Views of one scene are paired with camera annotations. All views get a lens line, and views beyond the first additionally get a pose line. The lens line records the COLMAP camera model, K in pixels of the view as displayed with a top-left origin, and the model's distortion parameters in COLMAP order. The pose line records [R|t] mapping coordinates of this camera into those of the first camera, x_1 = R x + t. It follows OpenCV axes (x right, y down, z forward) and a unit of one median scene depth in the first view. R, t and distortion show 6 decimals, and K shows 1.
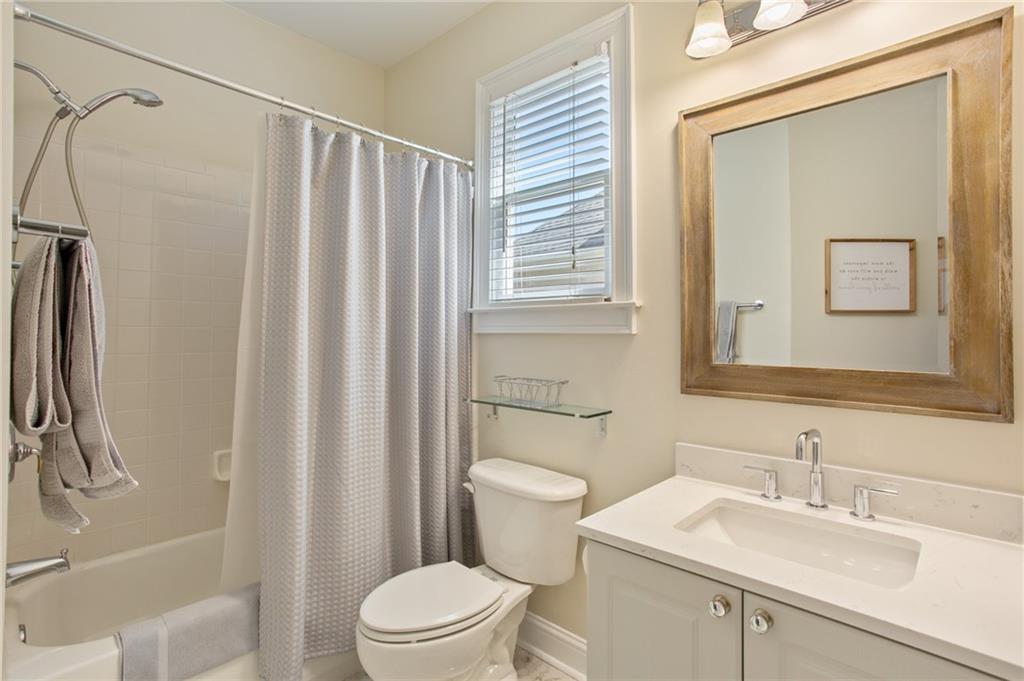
lens RADIAL K [[496.3, 0, 511.6], [0, 496.3, 336.9], [0, 0, 1]] dist [-0.034766, 0.014612]
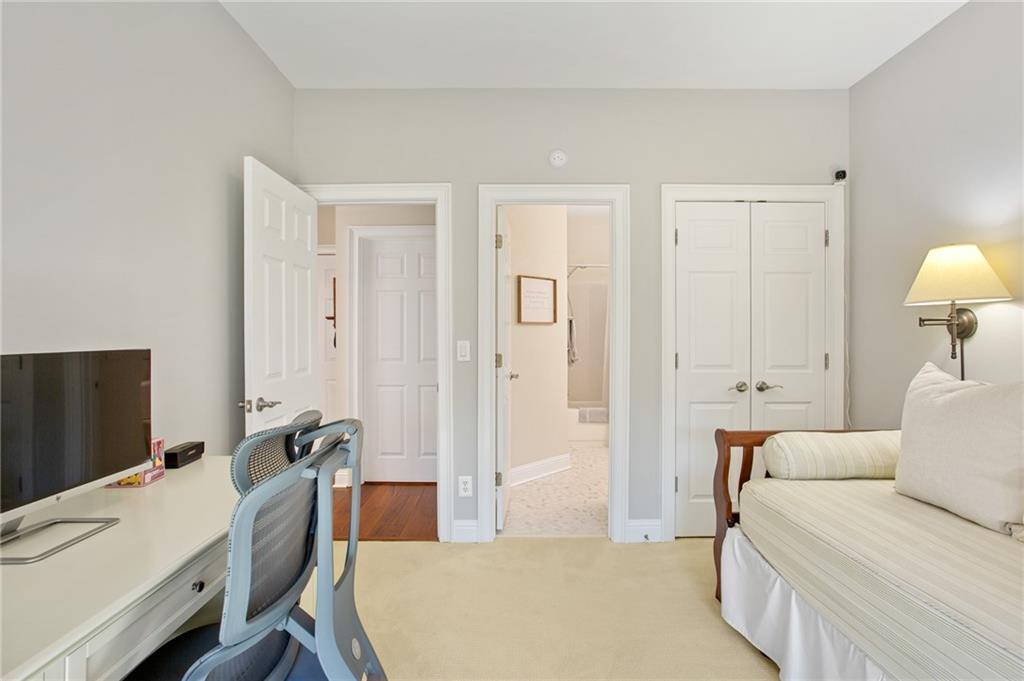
lens RADIAL K [[496.3, 0, 512.4], [0, 496.3, 339.6], [0, 0, 1]] dist [-0.034766, 0.014612]
pose [[0.677481, -0.004582, -0.735526, 3.087782], [0.011437, 0.999925, 0.004305, 0.030489], [0.735452, -0.011329, 0.677482, -3.665532]]
